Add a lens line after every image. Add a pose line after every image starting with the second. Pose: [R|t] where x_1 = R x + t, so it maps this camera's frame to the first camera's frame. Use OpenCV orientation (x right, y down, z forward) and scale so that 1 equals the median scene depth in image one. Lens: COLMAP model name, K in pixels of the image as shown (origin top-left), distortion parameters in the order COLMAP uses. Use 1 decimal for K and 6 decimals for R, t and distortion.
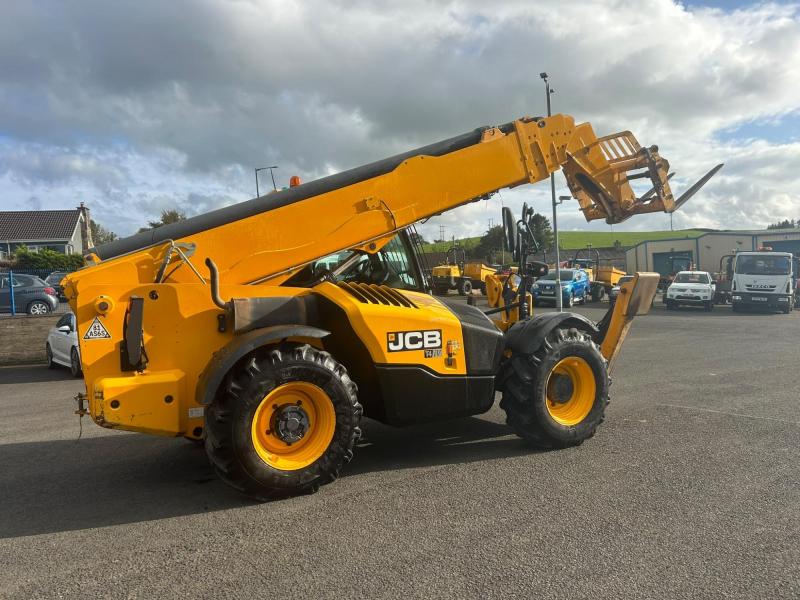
lens RADIAL K [[599.5, 0, 400.1], [0, 599.5, 306.6], [0, 0, 1]] dist [0.061808, -0.068424]
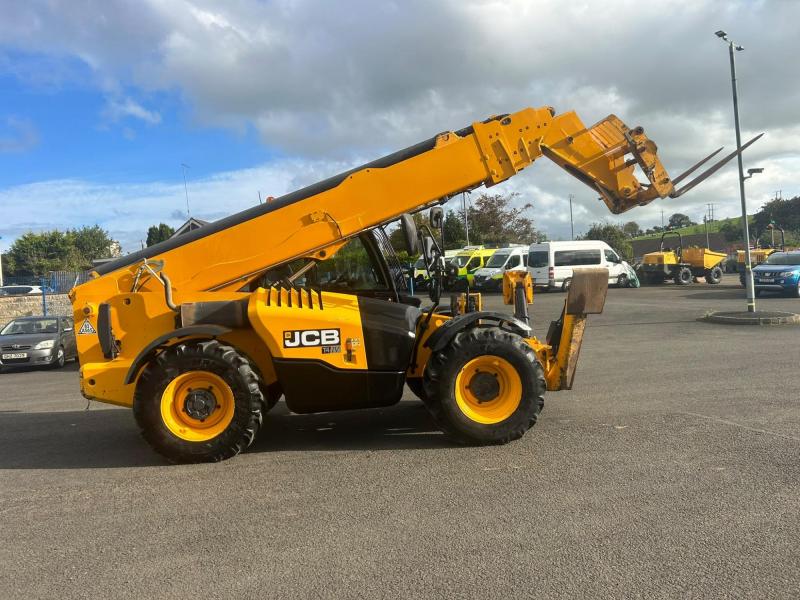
lens RADIAL K [[598.5, 0, 400.0], [0, 598.5, 300.0], [0, 0, 1]] dist [0.061255, -0.072434]
pose [[0.916704, -0.011232, -0.399409, 0.617317], [0.012630, 0.999920, 0.000868, -0.014431], [0.399367, -0.005840, 0.916773, 0.023914]]
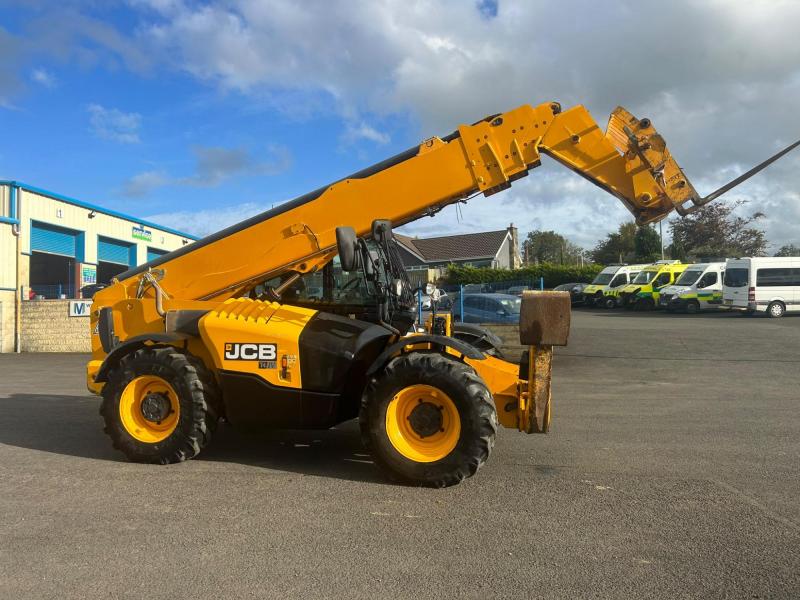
lens RADIAL K [[595.3, 0, 398.8], [0, 595.3, 300.1], [0, 0, 1]] dist [0.060338, -0.074984]
pose [[0.725789, 0.015500, -0.687743, 0.971604], [-0.034616, 0.999302, -0.014010, -0.033678], [0.687046, 0.033975, 0.725819, 0.364953]]
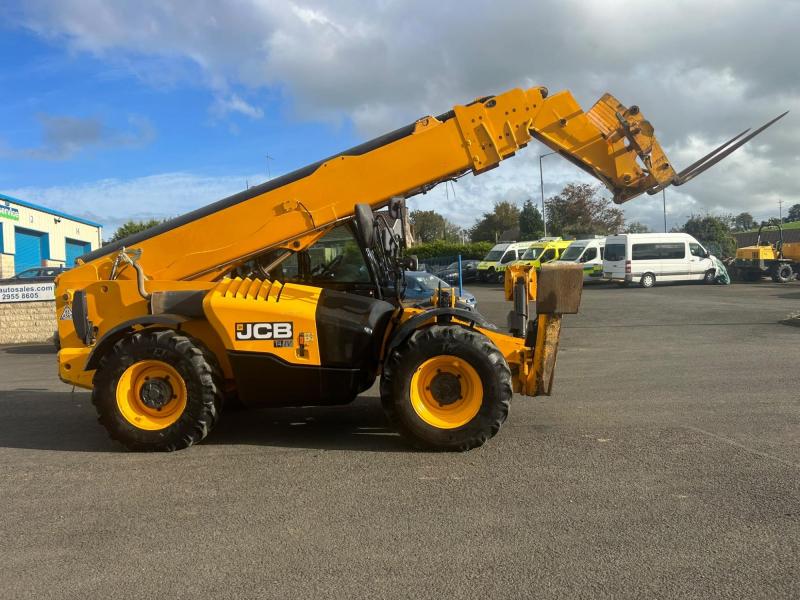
lens RADIAL K [[599.0, 0, 397.2], [0, 599.0, 295.7], [0, 0, 1]] dist [0.050780, -0.048343]
pose [[0.845953, 0.012646, -0.533107, 0.803785], [-0.009285, 0.999917, 0.008985, -0.020594], [0.533177, -0.002651, 0.846000, 0.187242]]
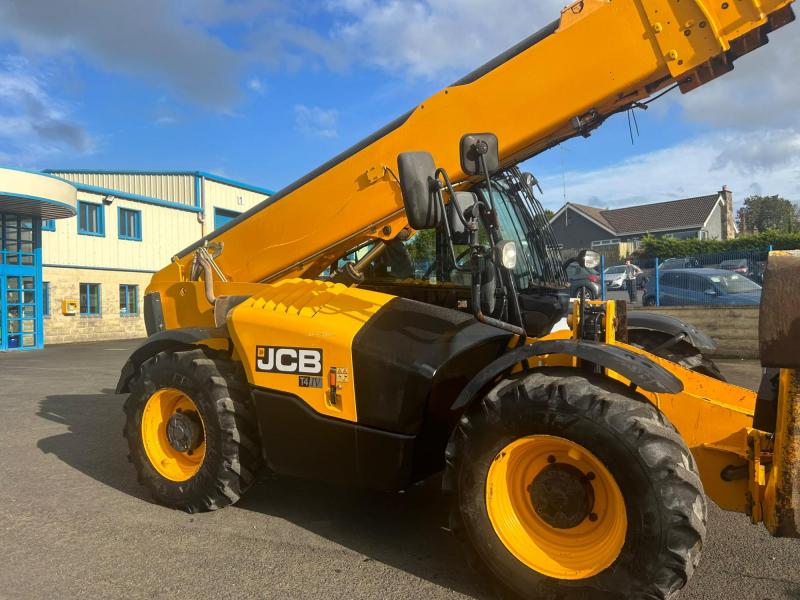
lens RADIAL K [[599.1, 0, 409.4], [0, 599.1, 299.4], [0, 0, 1]] dist [0.054818, -0.070282]
pose [[0.497432, 0.033140, -0.866870, 0.715325], [-0.021442, 0.999434, 0.025904, -0.039288], [0.867238, 0.005702, 0.497861, 0.743264]]
